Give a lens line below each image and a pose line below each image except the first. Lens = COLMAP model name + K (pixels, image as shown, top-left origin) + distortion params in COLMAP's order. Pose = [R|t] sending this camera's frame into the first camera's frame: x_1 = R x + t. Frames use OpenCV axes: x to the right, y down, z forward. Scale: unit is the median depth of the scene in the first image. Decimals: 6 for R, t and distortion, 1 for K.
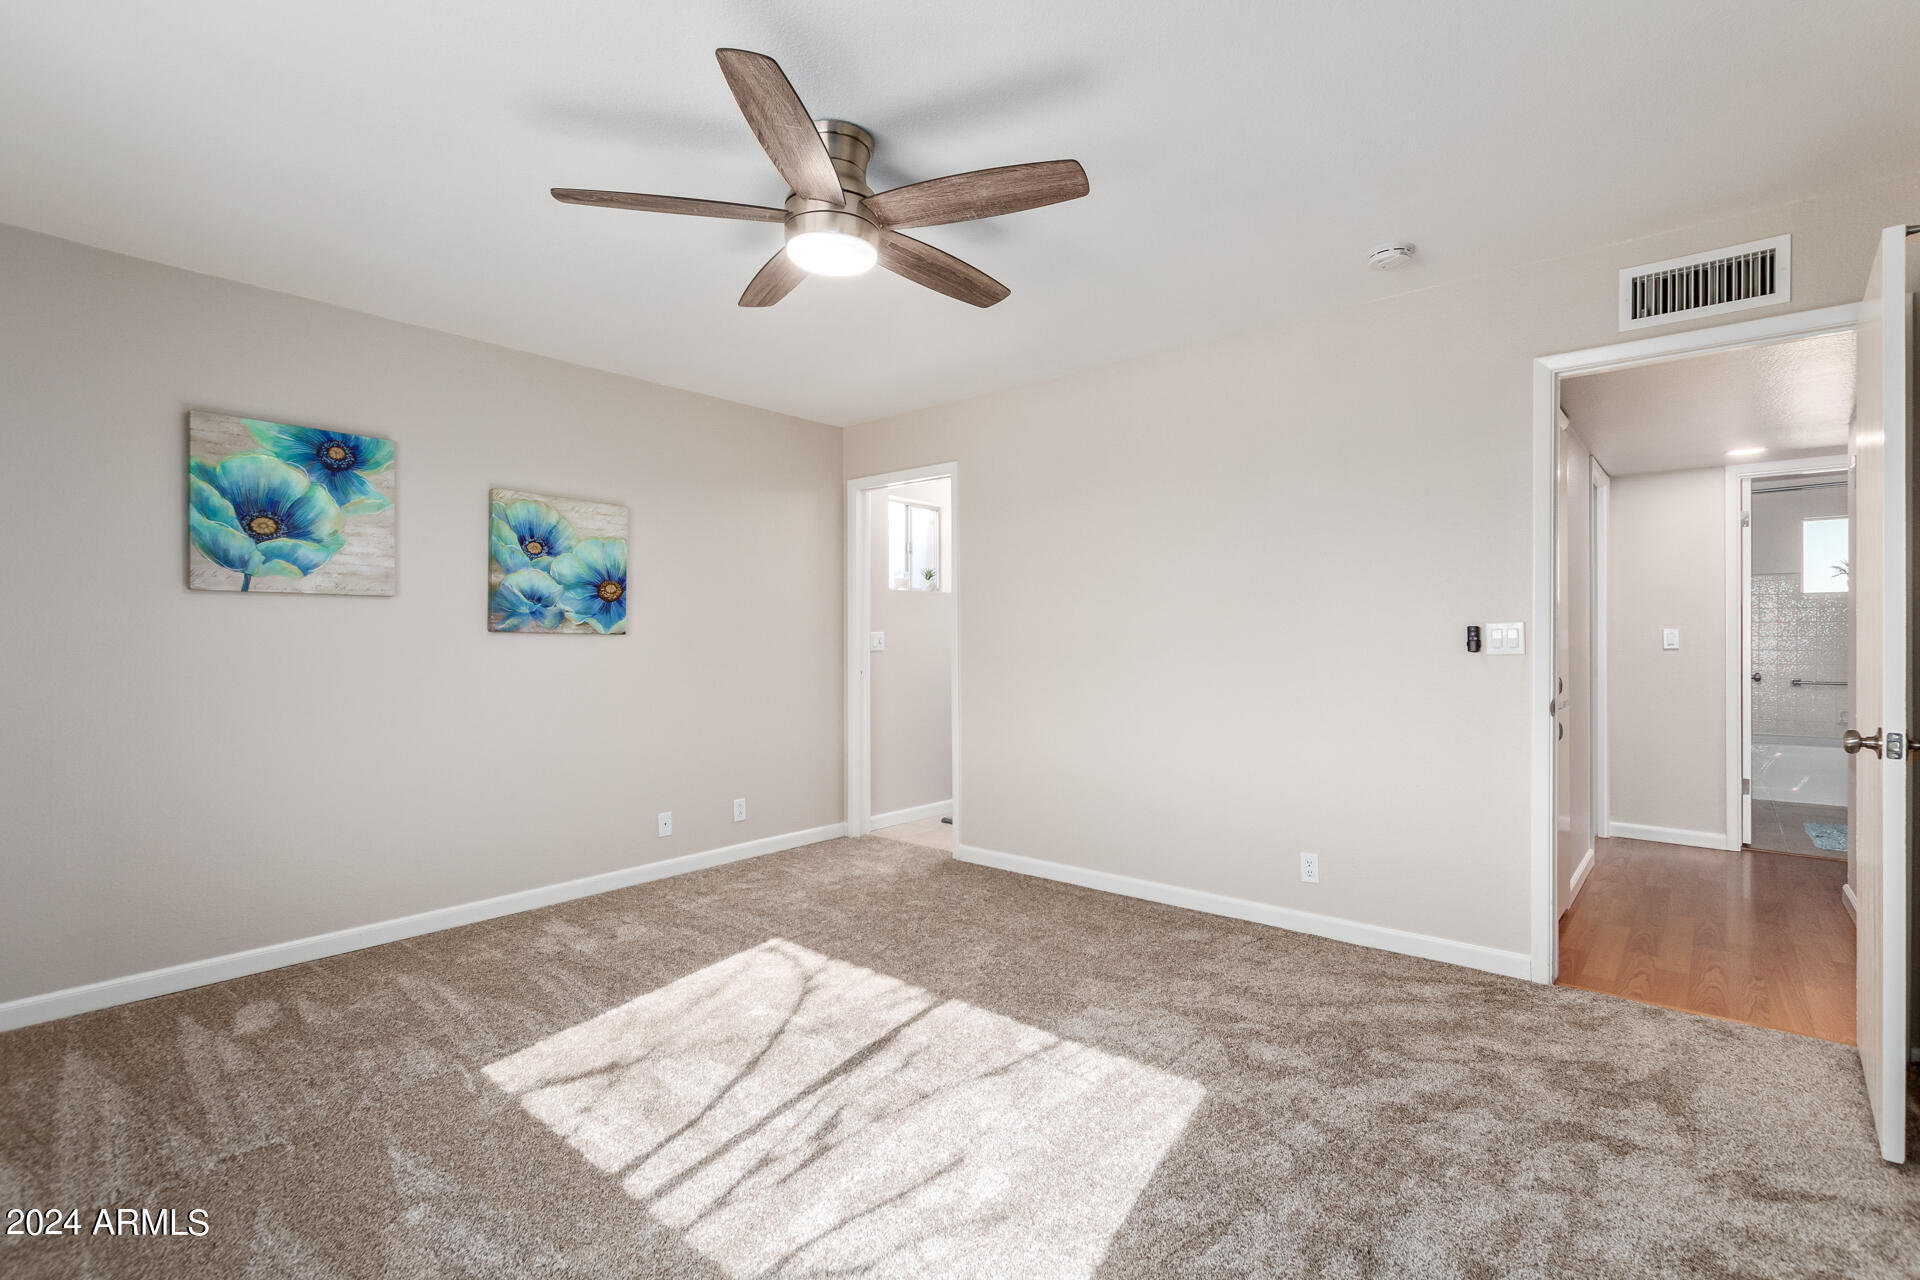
lens RADIAL K [[870.9, 0, 969.0], [0, 870.9, 632.0], [0, 0, 1]] dist [0.000801, 0.000076]
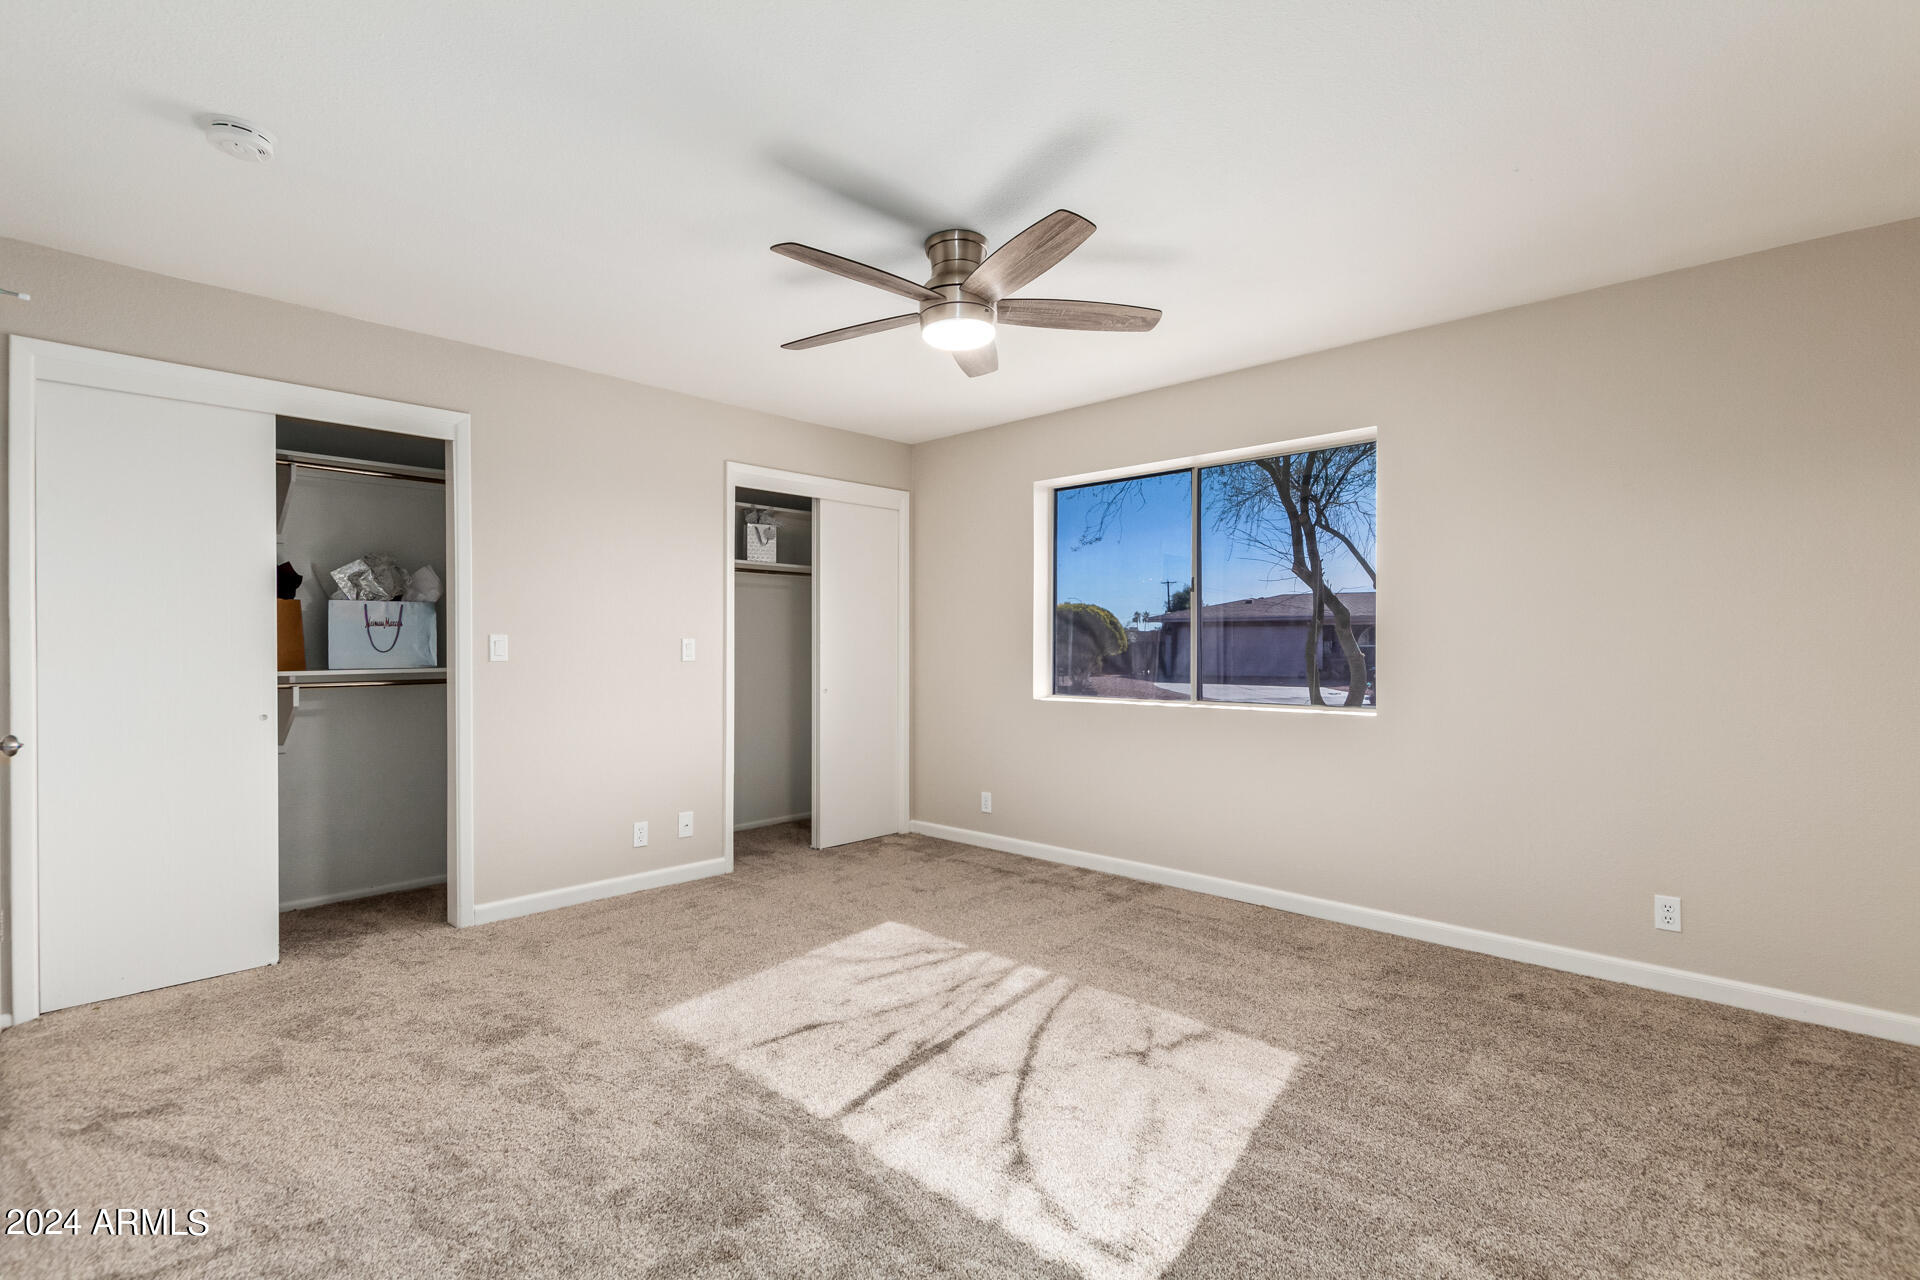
lens RADIAL K [[888.8, 0, 960.7], [0, 888.8, 649.6], [0, 0, 1]] dist [-0.000880, -0.000739]
pose [[-0.997914, 0.002280, 0.064519, -0.207838], [0.002106, 0.999994, -0.002768, 0.009708], [-0.064525, -0.002627, -0.997913, 1.881864]]
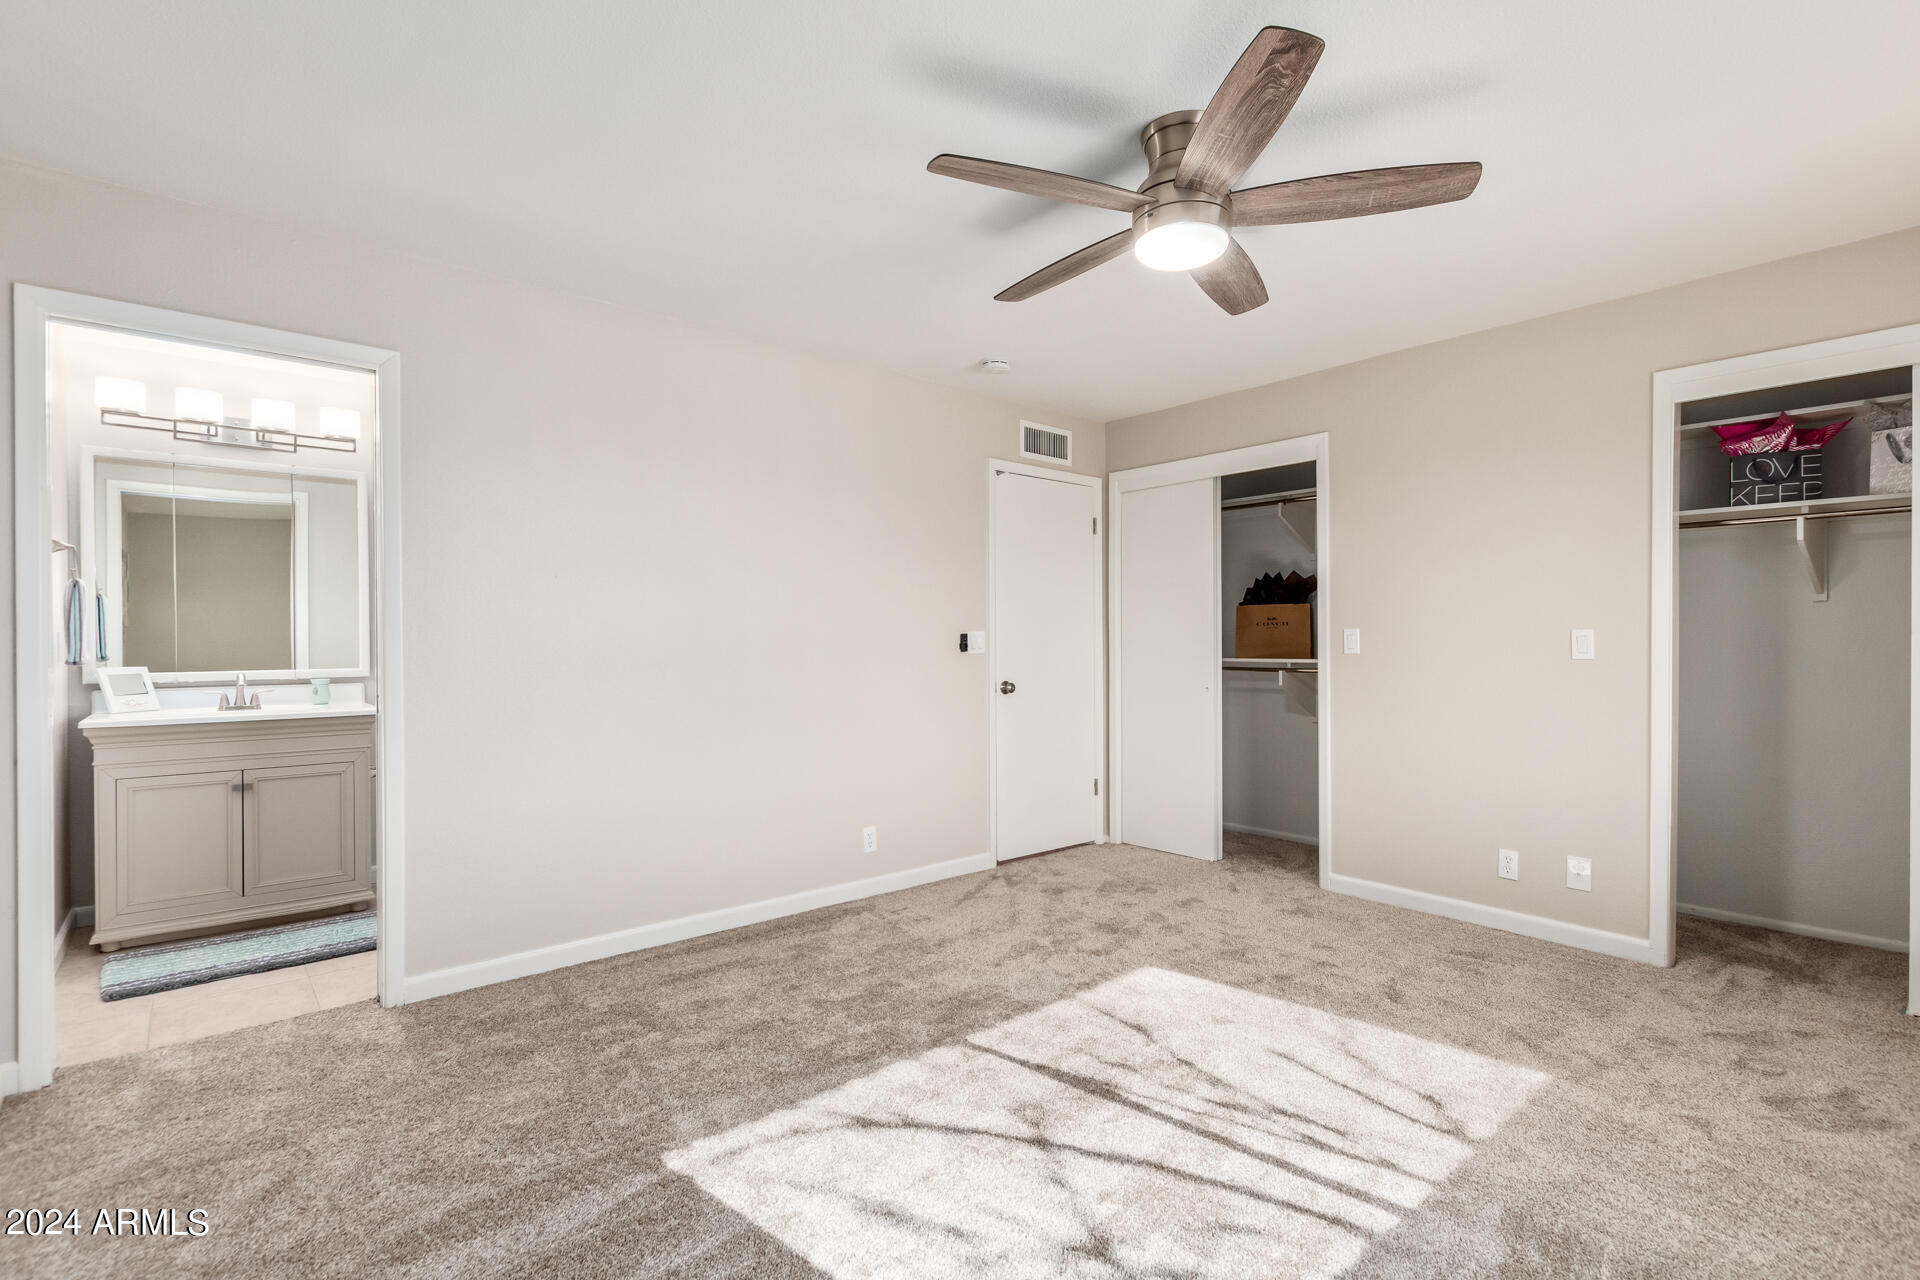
lens RADIAL K [[873.6, 0, 966.1], [0, 873.6, 646.7], [0, 0, 1]] dist [0.006476, 0.000193]
pose [[0.164493, -0.004941, 0.986366, -0.977353], [-0.008350, 0.999945, 0.006402, 0.006055], [-0.986343, -0.009290, 0.164442, 0.902865]]
